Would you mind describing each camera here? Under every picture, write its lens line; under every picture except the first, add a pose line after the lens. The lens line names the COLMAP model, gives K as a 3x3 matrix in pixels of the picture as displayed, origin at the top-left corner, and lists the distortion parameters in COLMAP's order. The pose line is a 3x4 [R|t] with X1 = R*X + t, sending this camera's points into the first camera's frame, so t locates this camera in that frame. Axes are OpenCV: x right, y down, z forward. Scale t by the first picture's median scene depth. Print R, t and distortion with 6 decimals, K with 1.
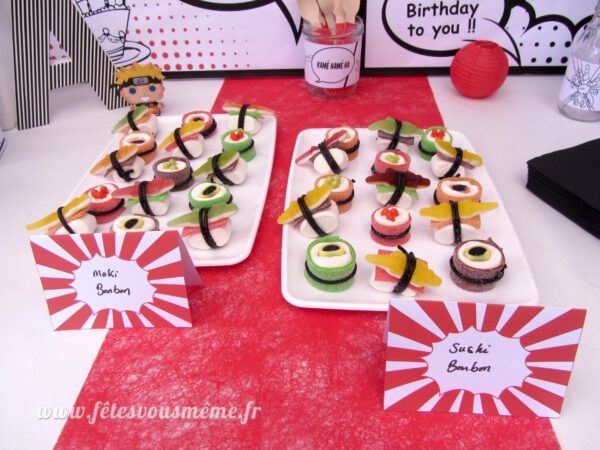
lens RADIAL K [[498.0, 0, 300.0], [0, 498.0, 225.0], [0, 0, 1]] dist [-0.054146, 0.003698]
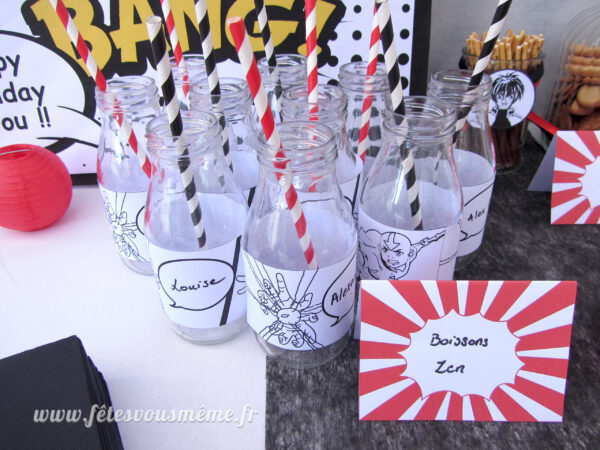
lens RADIAL K [[498.0, 0, 300.0], [0, 498.0, 225.0], [0, 0, 1]] dist [-0.054146, 0.003698]
pose [[0.990594, -0.046001, 0.128872, 0.635303], [0.059168, 0.993198, -0.100286, -0.185651], [-0.123382, 0.106968, 0.986577, 0.340170]]
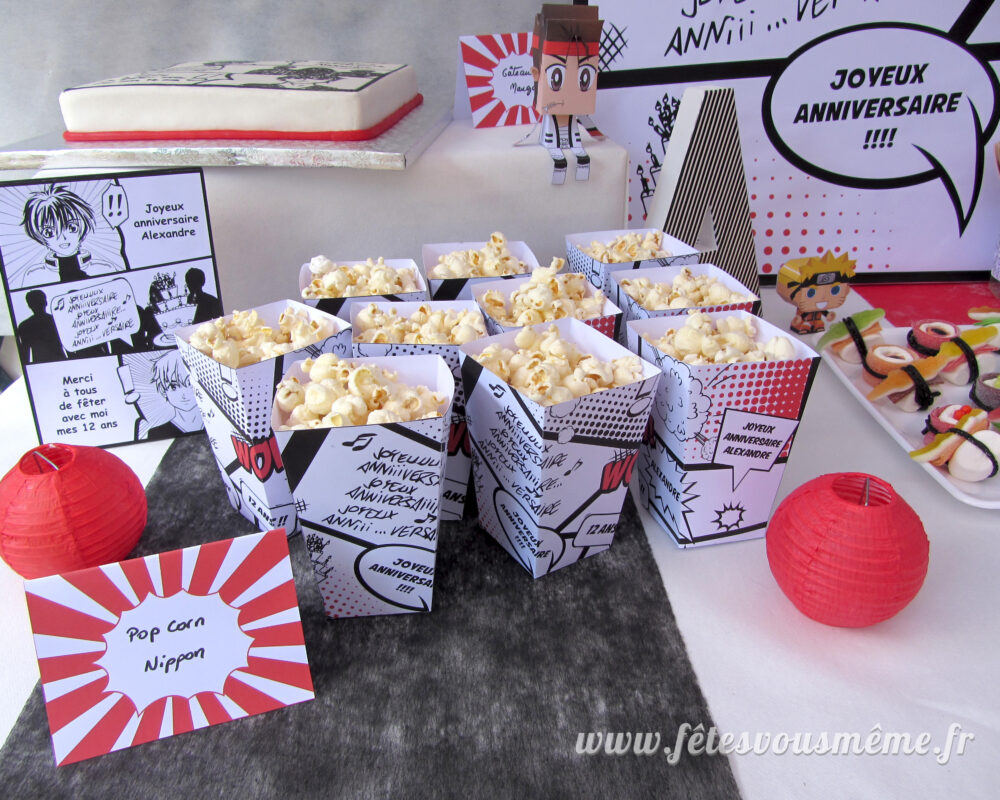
lens RADIAL K [[825.3, 0, 500.0], [0, 825.3, 400.0], [0, 0, 1]] dist [-0.038040, -0.004417]
pose [[0.998277, -0.012892, 0.057245, -0.792549], [0.024367, 0.978552, -0.204553, 0.087517], [-0.053380, 0.205595, 0.977180, -0.045066]]
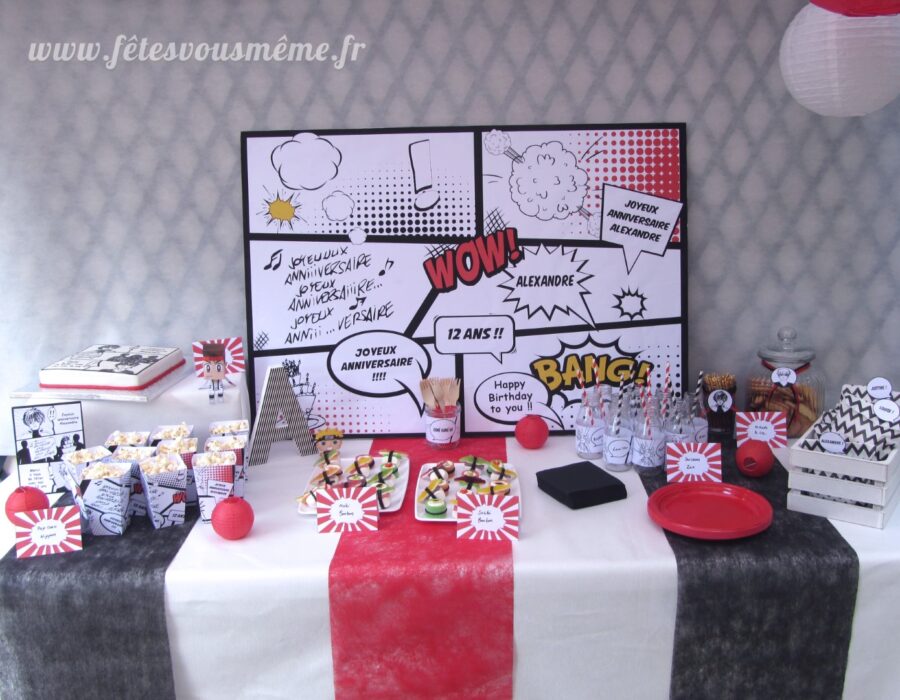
lens RADIAL K [[823.4, 0, 450.0], [0, 823.4, 350.0], [0, 0, 1]] dist [-0.087258, 0.008341]
pose [[0.999457, 0.004172, 0.032685, -0.000841], [0.009710, 0.910614, -0.413144, 0.569947], [-0.031486, 0.413237, 0.910079, -1.612965]]
